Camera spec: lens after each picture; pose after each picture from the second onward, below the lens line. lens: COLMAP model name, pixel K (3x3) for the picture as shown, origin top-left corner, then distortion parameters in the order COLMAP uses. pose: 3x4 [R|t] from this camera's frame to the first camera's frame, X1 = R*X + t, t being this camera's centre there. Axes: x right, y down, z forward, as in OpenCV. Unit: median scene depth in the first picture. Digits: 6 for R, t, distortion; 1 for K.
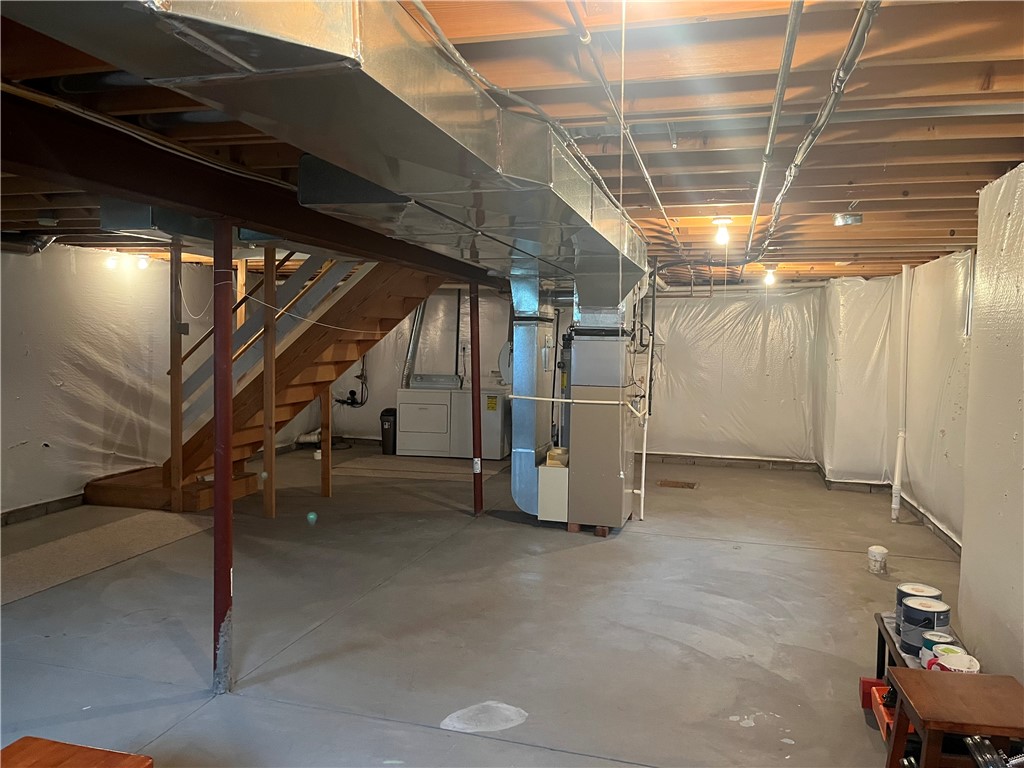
lens RADIAL K [[771.2, 0, 510.6], [0, 771.2, 377.4], [0, 0, 1]] dist [0.039081, -0.030956]
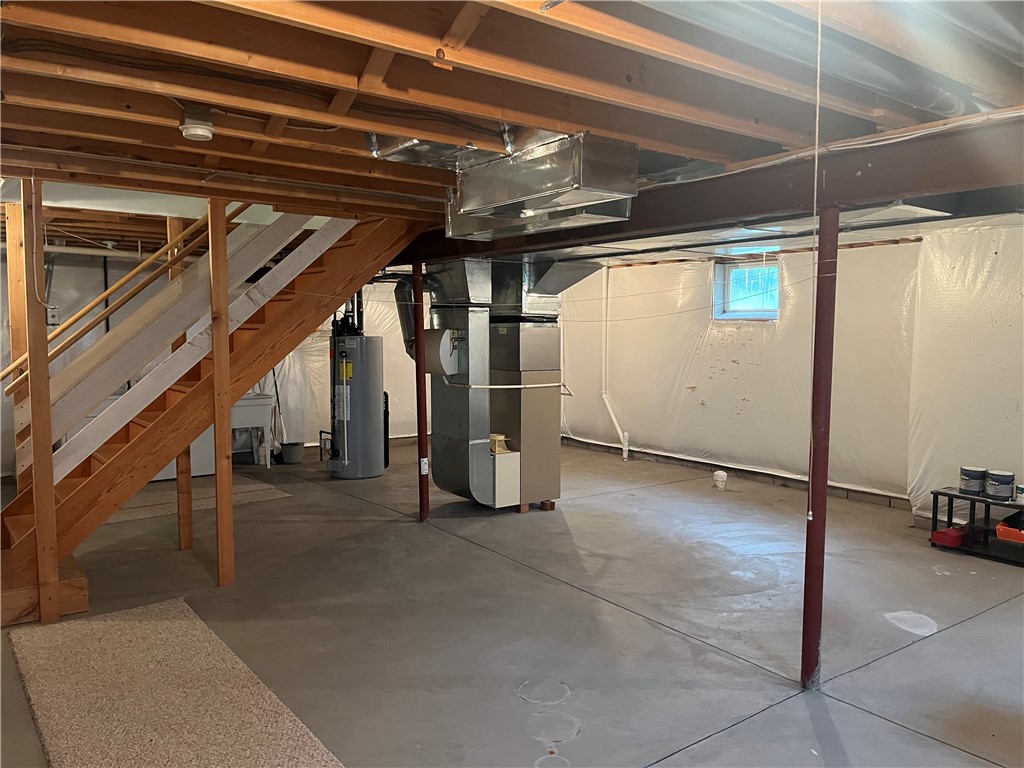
lens RADIAL K [[771.2, 0, 512.7], [0, 771.2, 390.0], [0, 0, 1]] dist [0.039081, -0.030956]
pose [[0.605212, -0.070791, 0.792911, -0.737780], [0.042424, 0.997491, 0.056674, -0.022927], [-0.794933, -0.000661, 0.606696, 0.386924]]
